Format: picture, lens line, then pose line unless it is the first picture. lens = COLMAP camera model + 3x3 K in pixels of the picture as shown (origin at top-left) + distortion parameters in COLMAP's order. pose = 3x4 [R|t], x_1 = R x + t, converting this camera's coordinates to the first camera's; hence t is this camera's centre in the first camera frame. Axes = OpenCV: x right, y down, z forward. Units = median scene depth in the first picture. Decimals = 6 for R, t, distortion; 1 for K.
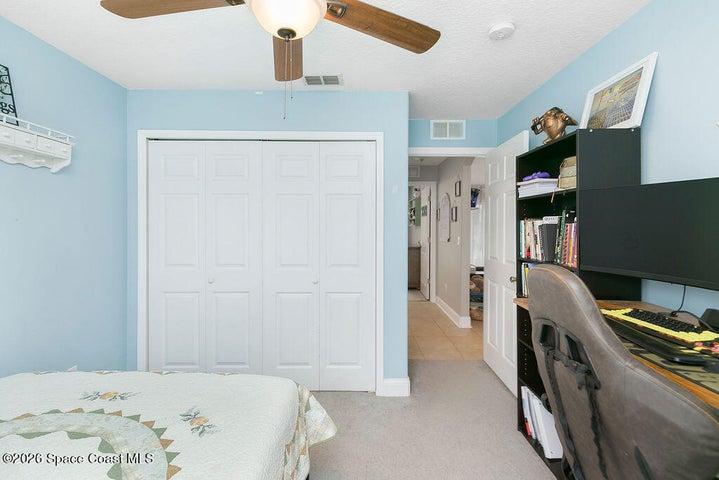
lens RADIAL K [[341.0, 0, 356.5], [0, 341.0, 227.5], [0, 0, 1]] dist [0.006751, -0.000208]
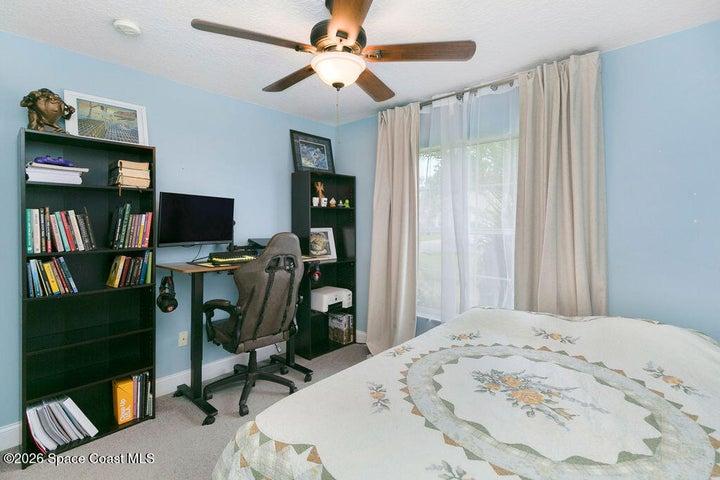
lens RADIAL K [[342.3, 0, 359.0], [0, 342.3, 217.8], [0, 0, 1]] dist [0.003237, 0.000279]
pose [[-0.749976, -0.007183, 0.661426, -1.067425], [0.000949, 0.999928, 0.011934, -0.016076], [-0.661465, 0.009578, -0.749915, 1.742508]]
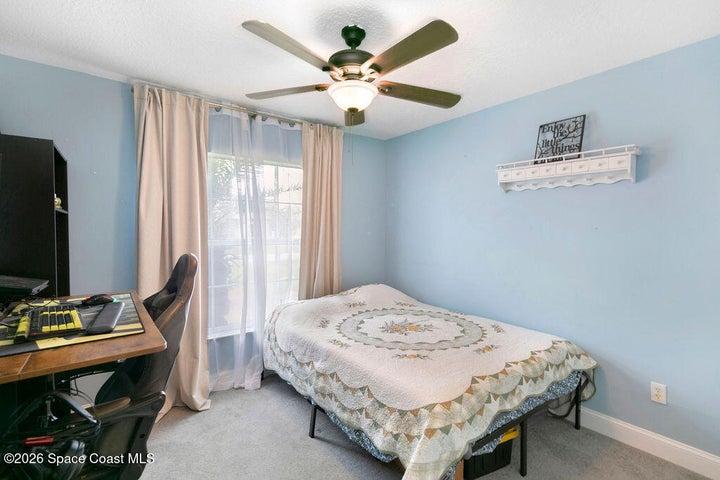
lens RADIAL K [[337.4, 0, 362.8], [0, 337.4, 234.7], [0, 0, 1]] dist [0.007223, 0.000226]
pose [[-0.787943, 0.003954, -0.615735, 0.623636], [-0.011525, 0.999710, 0.021168, -0.021490], [0.615640, 0.023775, -0.787669, 1.938758]]
